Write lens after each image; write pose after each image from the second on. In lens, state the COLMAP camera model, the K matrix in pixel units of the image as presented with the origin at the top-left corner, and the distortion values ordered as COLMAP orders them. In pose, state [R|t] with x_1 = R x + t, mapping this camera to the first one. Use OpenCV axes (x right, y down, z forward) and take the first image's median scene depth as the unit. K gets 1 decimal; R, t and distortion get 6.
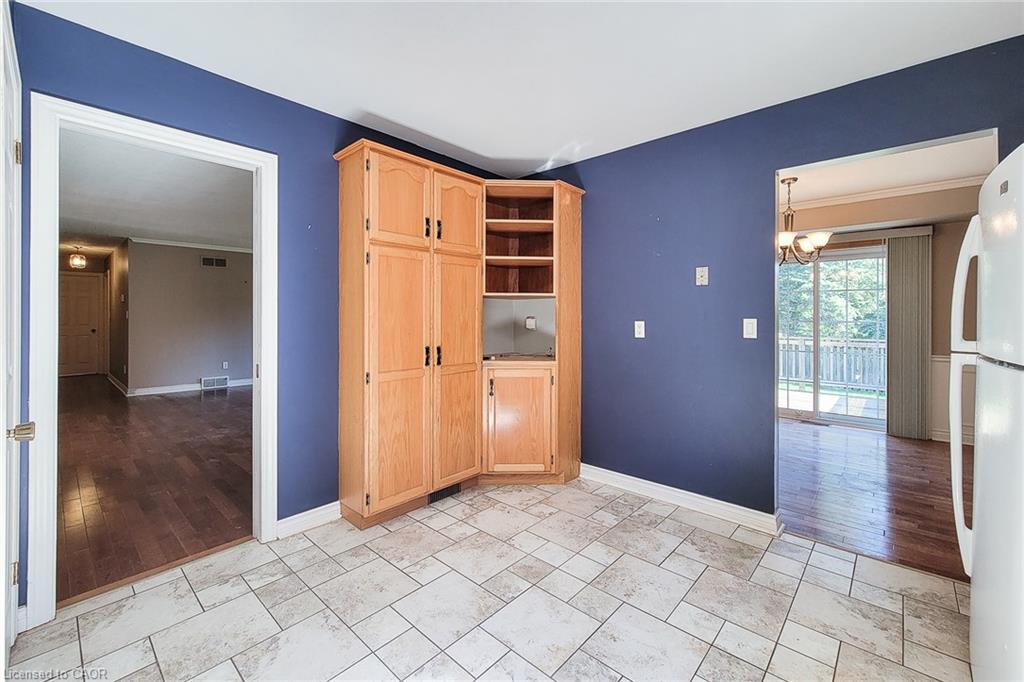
lens RADIAL K [[430.2, 0, 520.6], [0, 430.2, 312.7], [0, 0, 1]] dist [0.003454, -0.003818]
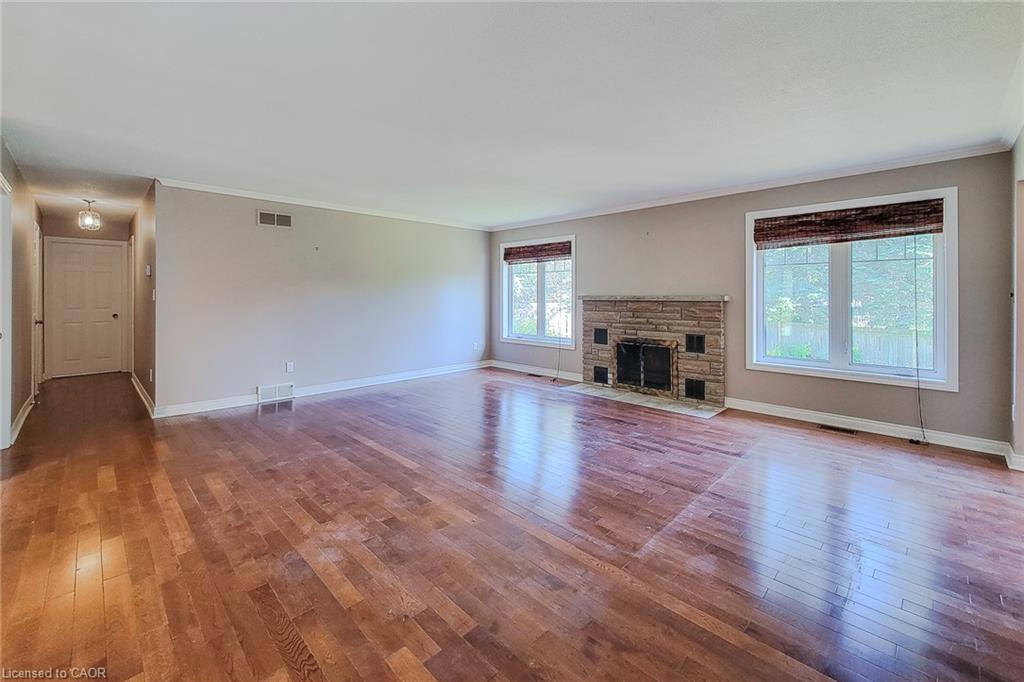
lens RADIAL K [[430.2, 0, 519.8], [0, 430.2, 295.9], [0, 0, 1]] dist [0.003454, -0.003818]
pose [[0.998841, 0.001530, -0.048112, -0.286757], [-0.001443, 0.999997, 0.001839, 0.004103], [0.048115, -0.001768, 0.998840, 0.328242]]
